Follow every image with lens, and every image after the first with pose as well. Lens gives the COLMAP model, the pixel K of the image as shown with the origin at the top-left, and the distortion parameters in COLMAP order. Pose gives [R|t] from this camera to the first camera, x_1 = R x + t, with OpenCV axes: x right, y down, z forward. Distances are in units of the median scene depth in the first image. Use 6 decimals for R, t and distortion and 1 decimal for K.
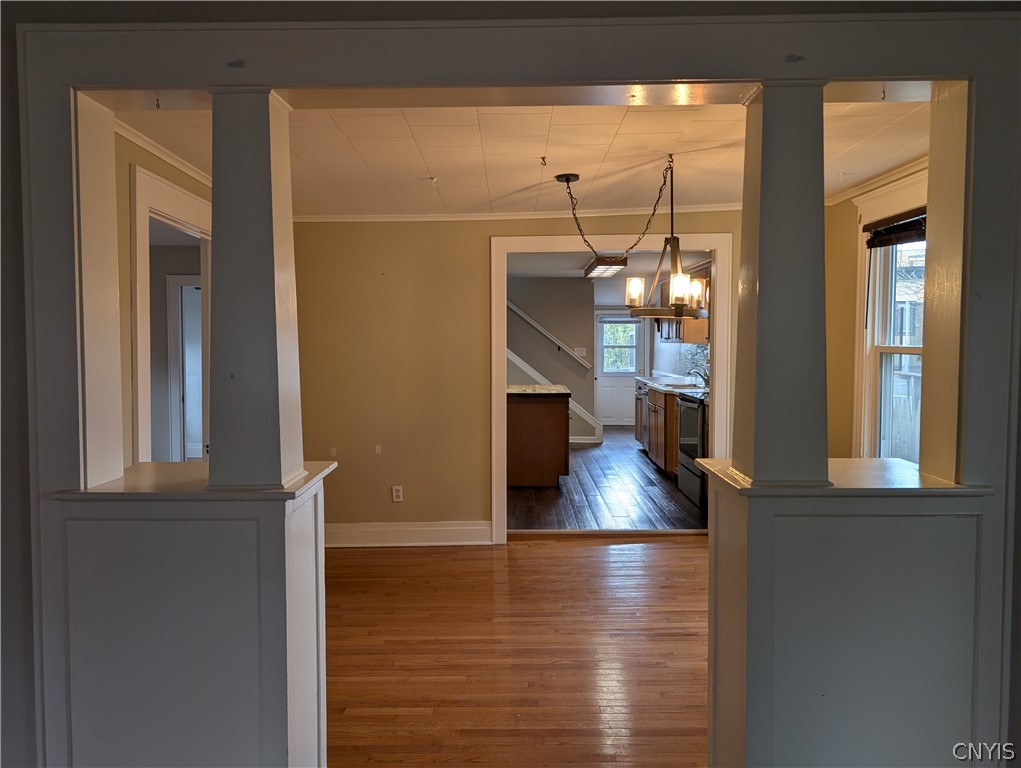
lens RADIAL K [[728.6, 0, 511.4], [0, 728.6, 383.2], [0, 0, 1]] dist [0.000962, -0.007369]
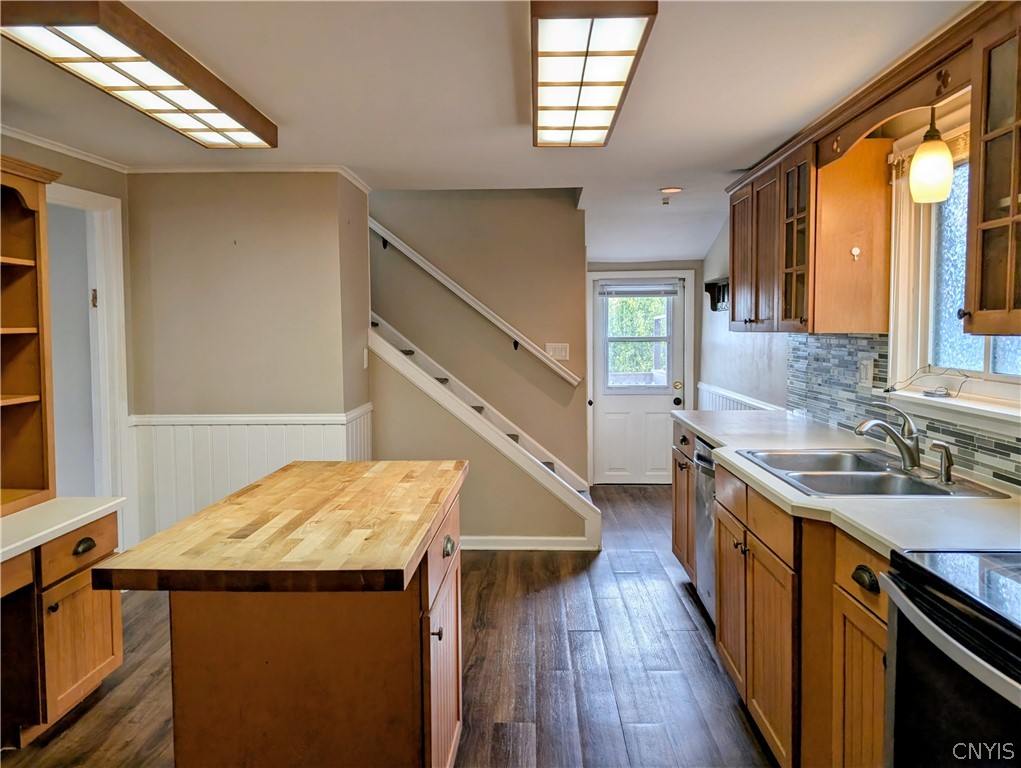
lens RADIAL K [[728.6, 0, 508.1], [0, 728.6, 380.8], [0, 0, 1]] dist [0.000962, -0.007369]
pose [[0.999425, -0.005841, -0.033402, 0.075729], [0.006211, 0.999921, 0.010967, -0.027746], [0.033335, -0.011169, 0.999382, 0.490299]]
